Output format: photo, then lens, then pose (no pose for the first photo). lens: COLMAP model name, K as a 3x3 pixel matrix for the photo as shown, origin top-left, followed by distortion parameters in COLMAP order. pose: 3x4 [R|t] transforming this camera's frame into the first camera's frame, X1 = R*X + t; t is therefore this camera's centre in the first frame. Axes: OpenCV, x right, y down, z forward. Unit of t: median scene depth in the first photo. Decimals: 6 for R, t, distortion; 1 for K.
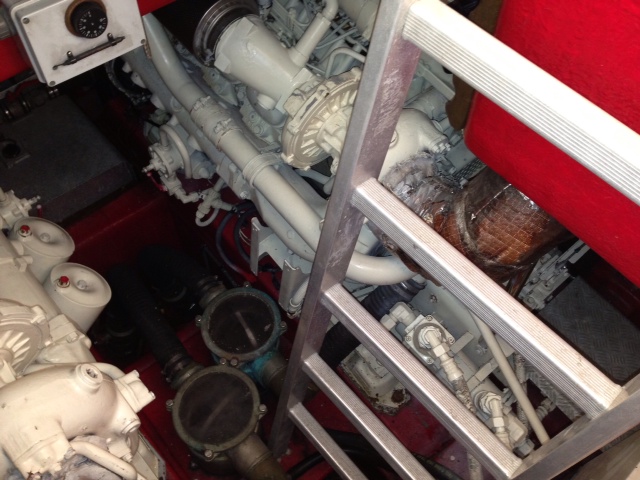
lens RADIAL K [[599.5, 0, 320.0], [0, 599.5, 240.0], [0, 0, 1]] dist [0.129924, -0.250661]
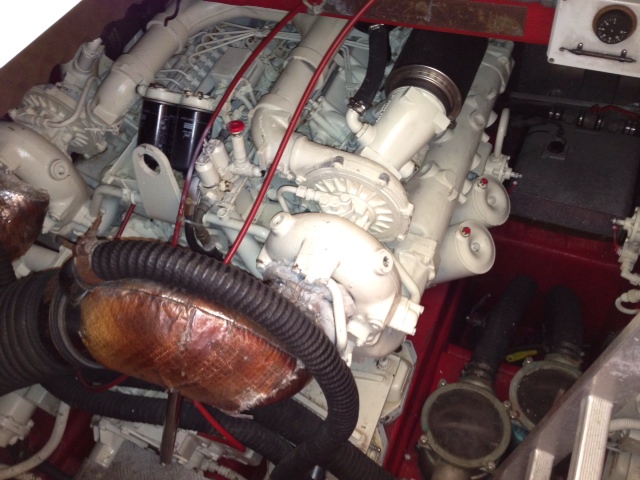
lens RADIAL K [[599.5, 0, 320.0], [0, 599.5, 240.0], [0, 0, 1]] dist [0.129924, -0.250661]
pose [[0.393553, 0.638230, -0.661649, 0.211555], [-0.693371, 0.678653, 0.242211, -0.004893], [0.603617, 0.363445, 0.709616, 0.038804]]
